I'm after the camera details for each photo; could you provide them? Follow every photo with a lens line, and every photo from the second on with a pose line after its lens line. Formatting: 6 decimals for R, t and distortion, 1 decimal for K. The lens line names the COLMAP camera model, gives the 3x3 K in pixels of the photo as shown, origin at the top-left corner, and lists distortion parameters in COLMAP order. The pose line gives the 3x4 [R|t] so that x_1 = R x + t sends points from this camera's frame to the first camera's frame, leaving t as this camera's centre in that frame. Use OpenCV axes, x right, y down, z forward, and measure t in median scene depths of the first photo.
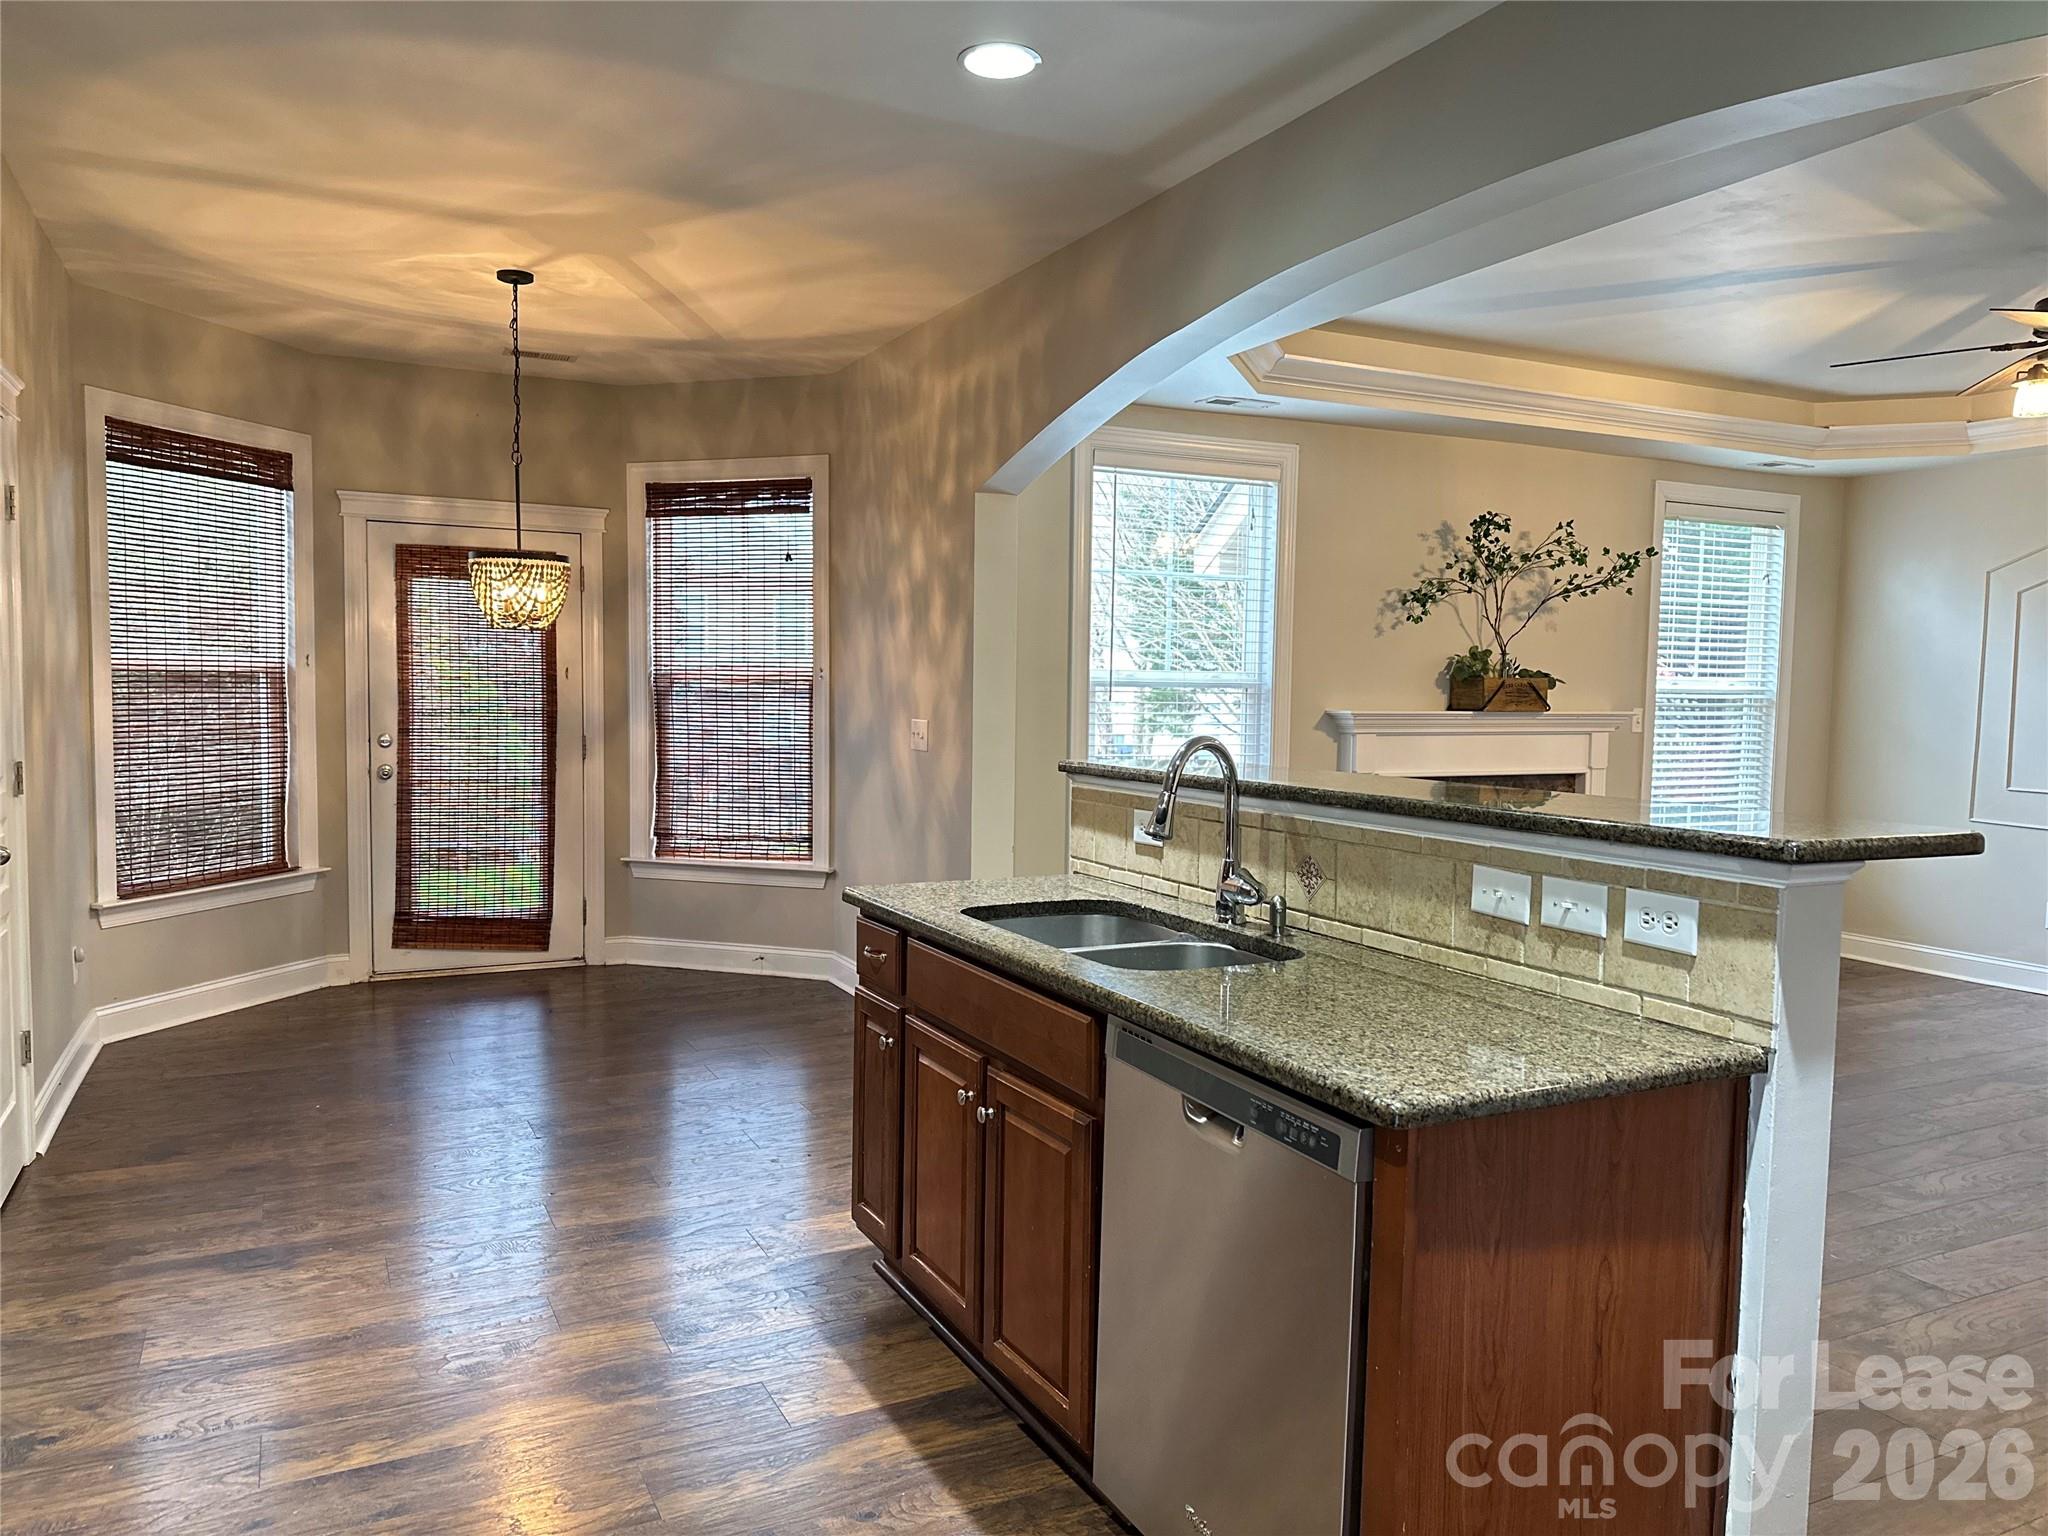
lens RADIAL K [[1424.6, 0, 1022.2], [0, 1424.6, 778.9], [0, 0, 1]] dist [0.114617, -0.172890]
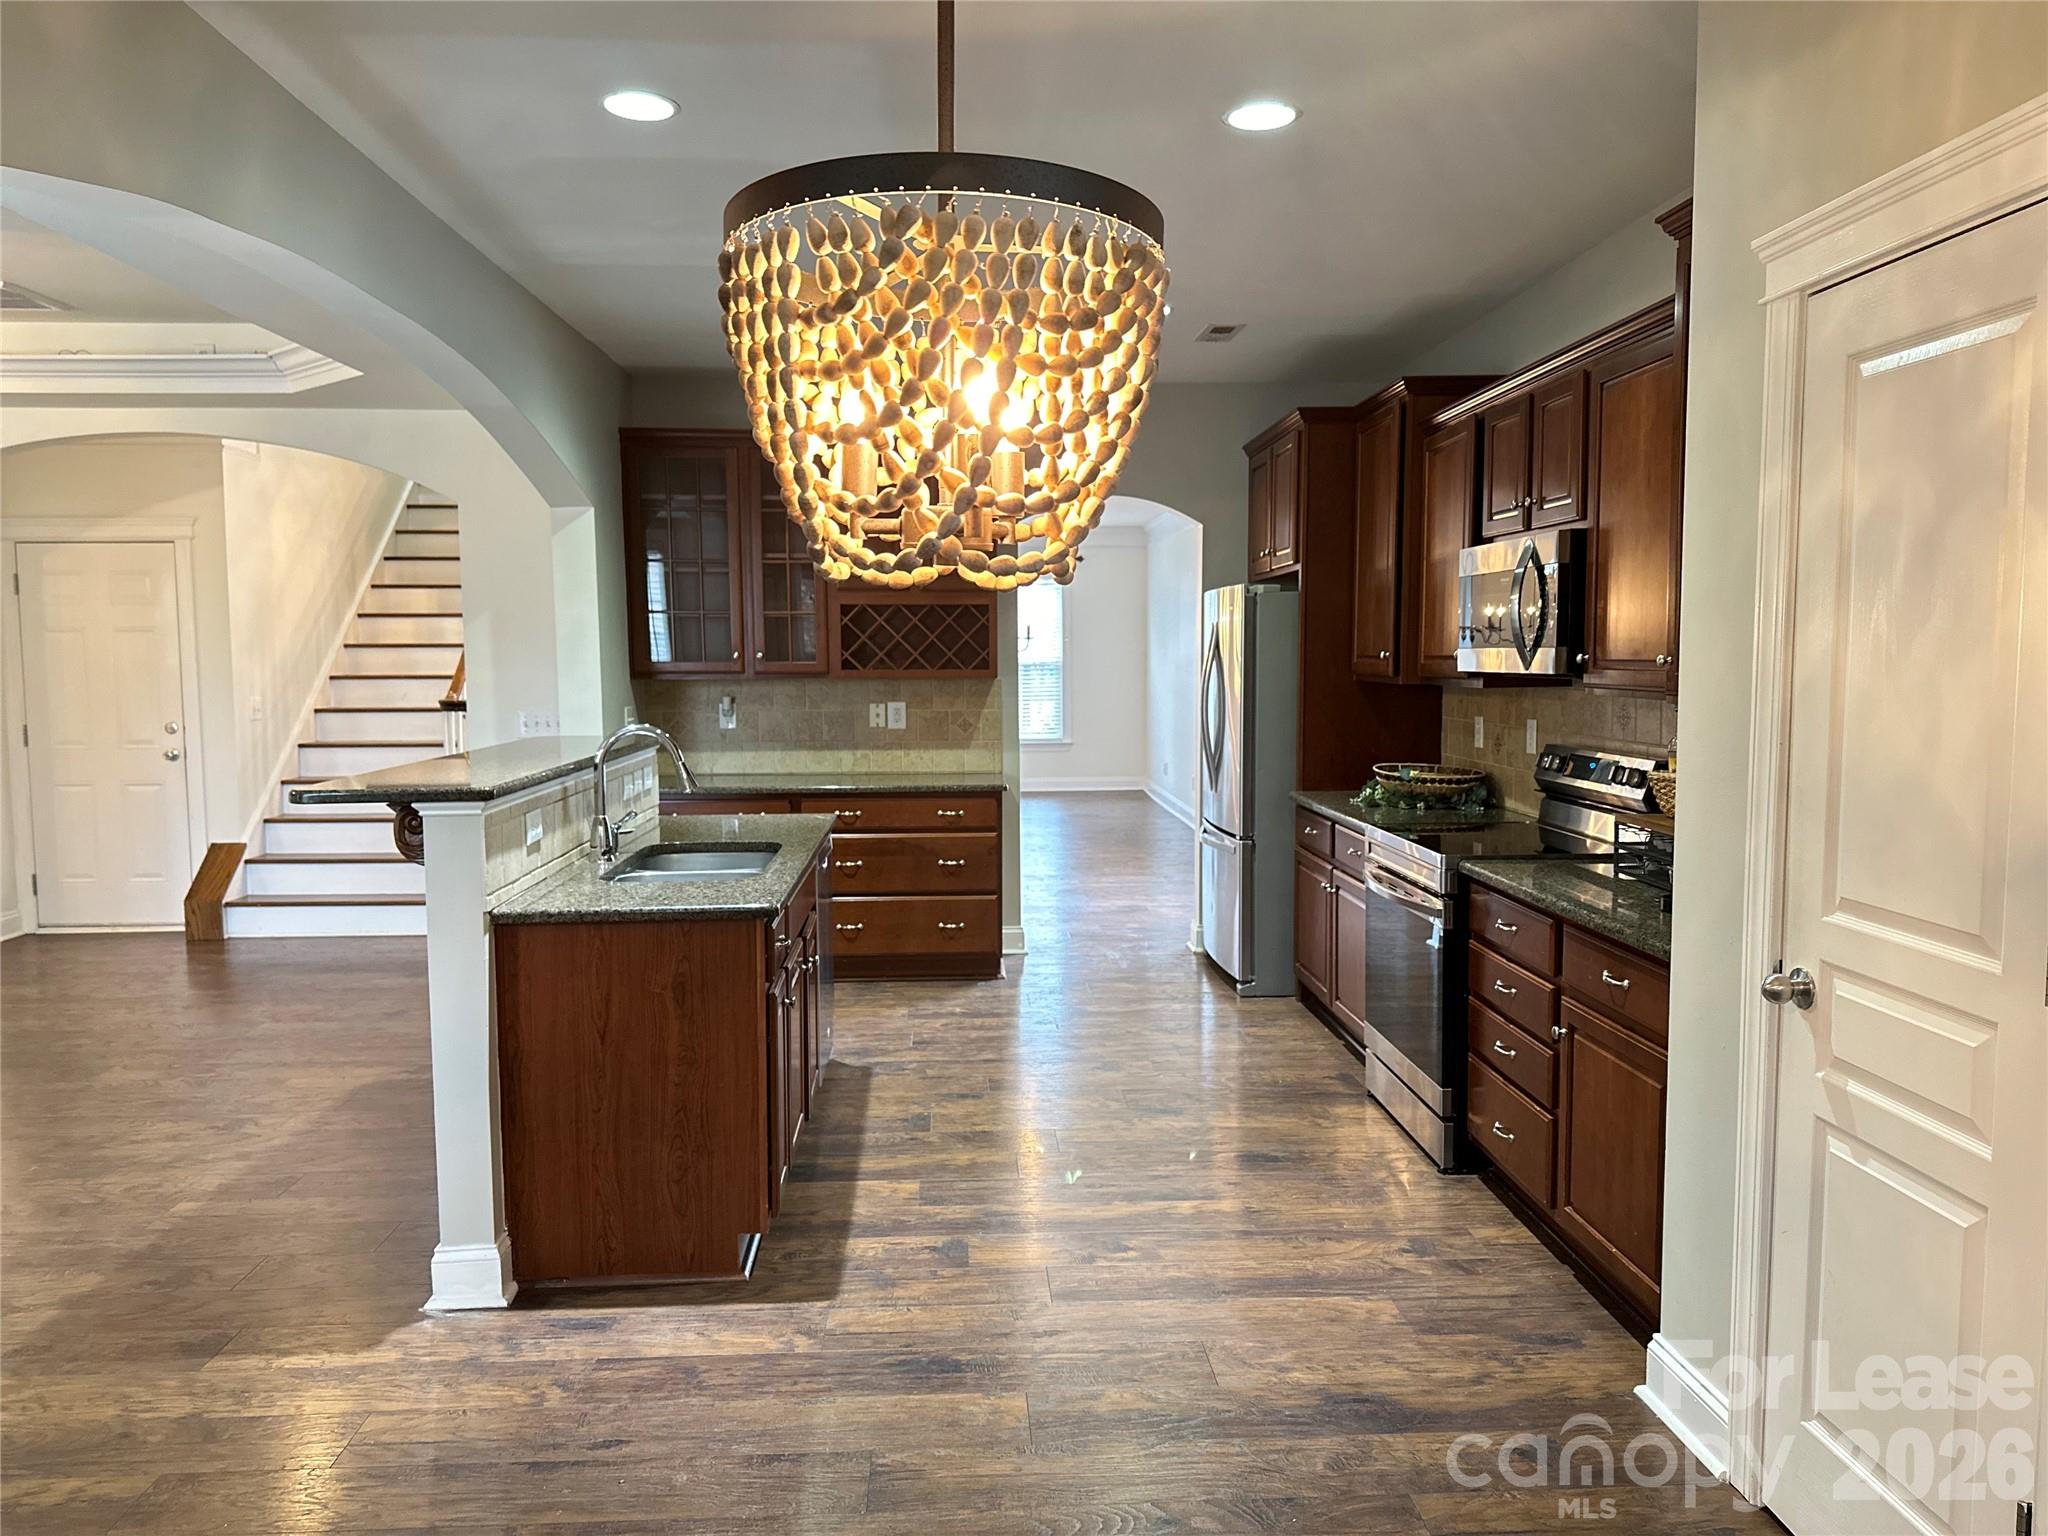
lens RADIAL K [[1418.6, 0, 998.3], [0, 1418.6, 785.7], [0, 0, 1]] dist [0.075502, -0.071705]
pose [[-0.909087, -0.050098, 0.413582, -0.695448], [0.018883, 0.986768, 0.161036, -0.168023], [-0.416177, 0.154206, -0.896112, 1.870834]]
